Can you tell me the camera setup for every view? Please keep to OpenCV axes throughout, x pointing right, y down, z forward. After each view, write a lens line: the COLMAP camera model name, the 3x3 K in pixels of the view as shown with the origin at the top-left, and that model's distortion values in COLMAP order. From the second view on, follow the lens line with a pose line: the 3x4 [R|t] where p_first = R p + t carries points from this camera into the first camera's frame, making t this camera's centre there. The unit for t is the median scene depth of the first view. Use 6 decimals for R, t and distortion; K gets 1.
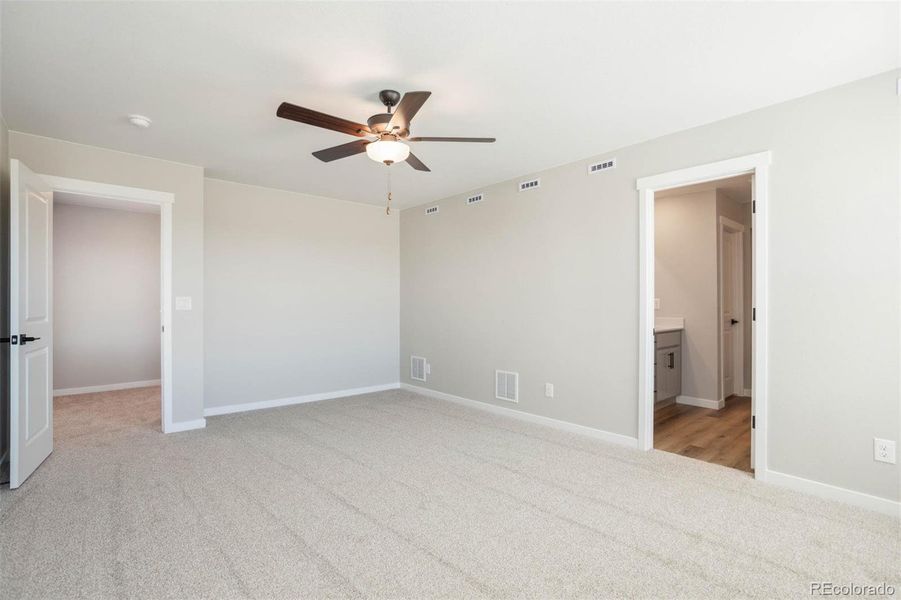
lens RADIAL K [[434.8, 0, 450.5], [0, 434.8, 300.0], [0, 0, 1]] dist [-0.008653, 0.000249]
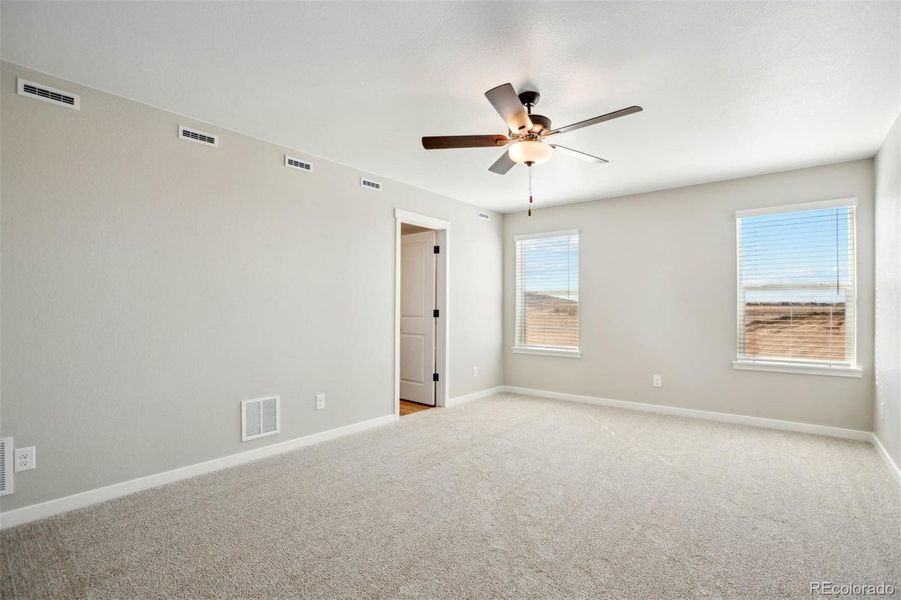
lens RADIAL K [[434.8, 0, 450.5], [0, 434.8, 300.0], [0, 0, 1]] dist [-0.008653, 0.000249]
pose [[-0.159529, 0.004766, 0.987182, -0.670171], [-0.021699, 0.999730, -0.008333, -0.004199], [-0.986955, -0.022750, -0.159382, 0.822380]]
